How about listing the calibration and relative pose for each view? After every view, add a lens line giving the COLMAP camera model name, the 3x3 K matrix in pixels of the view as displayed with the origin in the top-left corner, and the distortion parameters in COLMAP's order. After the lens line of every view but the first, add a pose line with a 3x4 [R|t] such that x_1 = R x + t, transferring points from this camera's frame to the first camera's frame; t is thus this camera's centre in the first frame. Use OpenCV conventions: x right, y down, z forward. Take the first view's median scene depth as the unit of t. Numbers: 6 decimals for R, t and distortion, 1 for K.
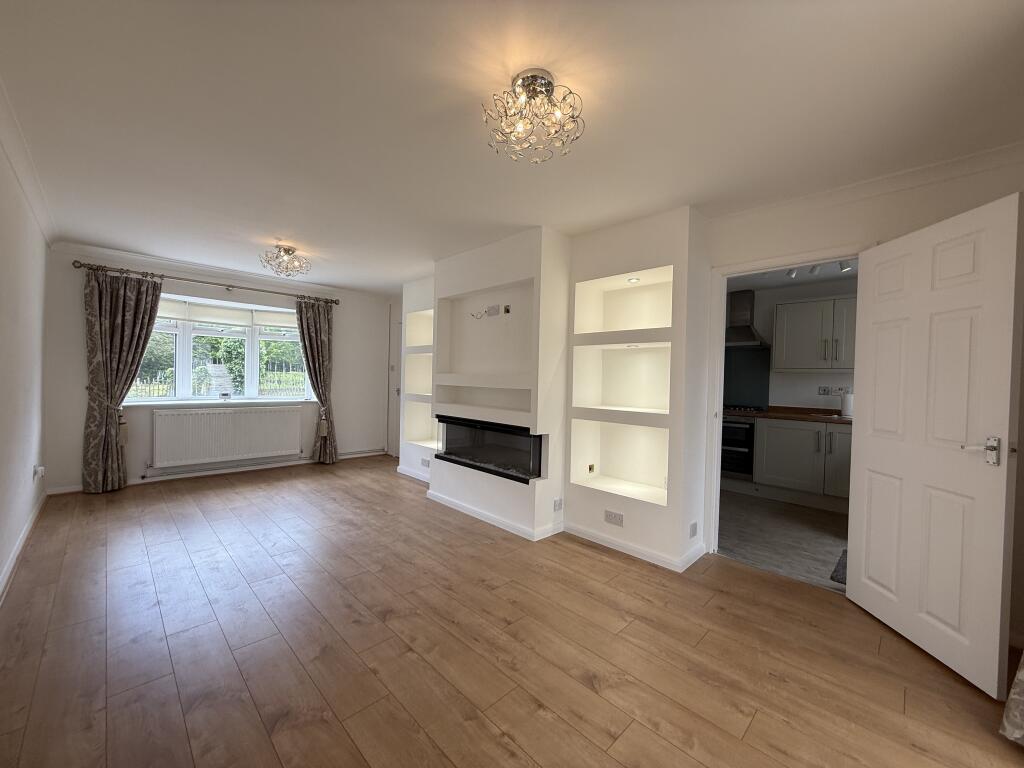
lens RADIAL K [[406.9, 0, 512.7], [0, 406.9, 387.1], [0, 0, 1]] dist [-0.000312, -0.000444]
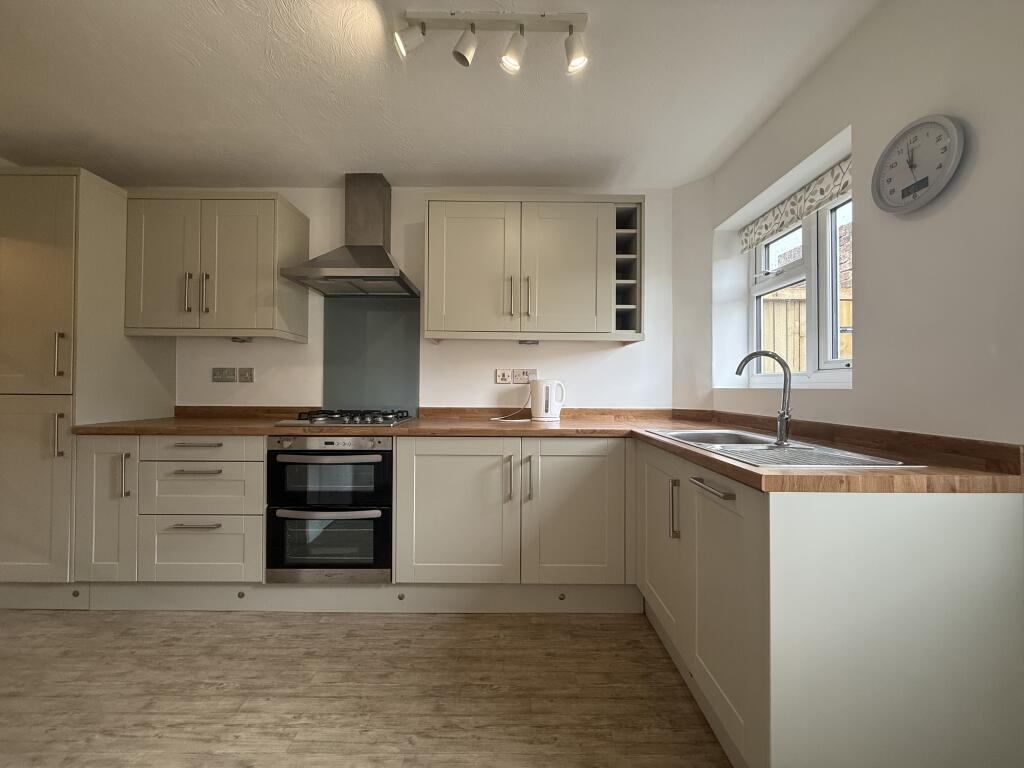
lens RADIAL K [[406.9, 0, 510.5], [0, 406.9, 383.9], [0, 0, 1]] dist [-0.000312, -0.000444]
pose [[0.707711, -0.019379, 0.706237, 0.273728], [0.020478, 0.999766, 0.006913, 0.012097], [-0.706206, 0.009570, 0.707942, 0.434487]]
